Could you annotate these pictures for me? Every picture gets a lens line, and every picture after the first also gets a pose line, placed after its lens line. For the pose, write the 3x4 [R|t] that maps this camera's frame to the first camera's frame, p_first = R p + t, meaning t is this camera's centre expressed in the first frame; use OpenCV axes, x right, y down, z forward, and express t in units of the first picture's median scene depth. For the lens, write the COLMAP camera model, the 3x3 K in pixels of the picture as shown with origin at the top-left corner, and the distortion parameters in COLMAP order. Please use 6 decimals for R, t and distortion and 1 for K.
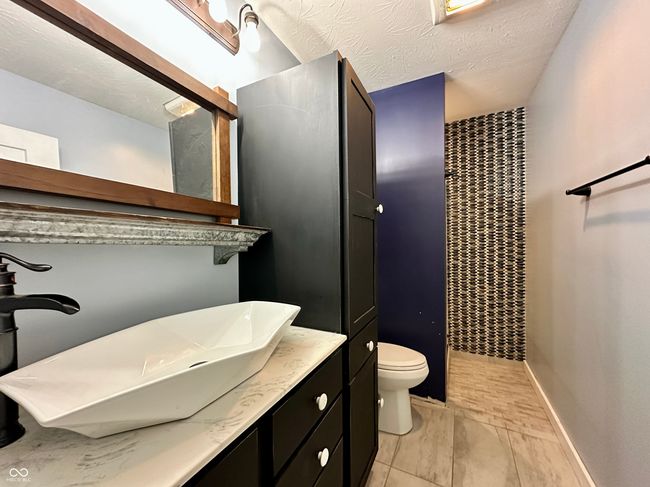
lens RADIAL K [[258.5, 0, 325.0], [0, 258.5, 243.5], [0, 0, 1]] dist [-0.002085, 0.000268]
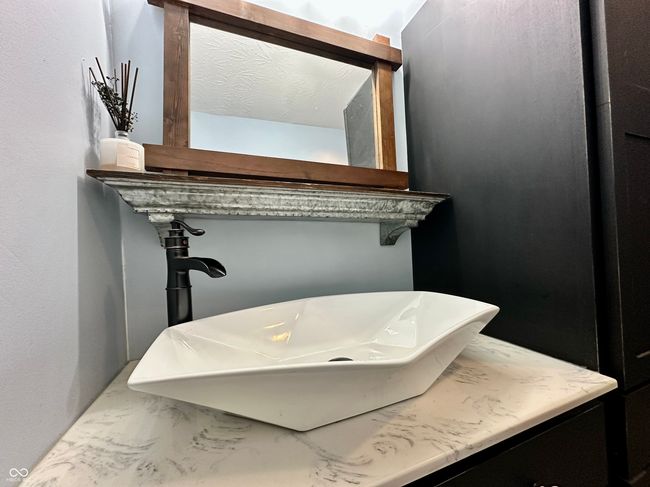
lens RADIAL K [[258.5, 0, 325.0], [0, 258.5, 243.5], [0, 0, 1]] dist [-0.002085, 0.000268]
pose [[0.742533, -0.028017, -0.669223, 0.007965], [0.034125, 0.999410, -0.003977, 0.083516], [0.668939, -0.019885, 0.743051, 0.281089]]
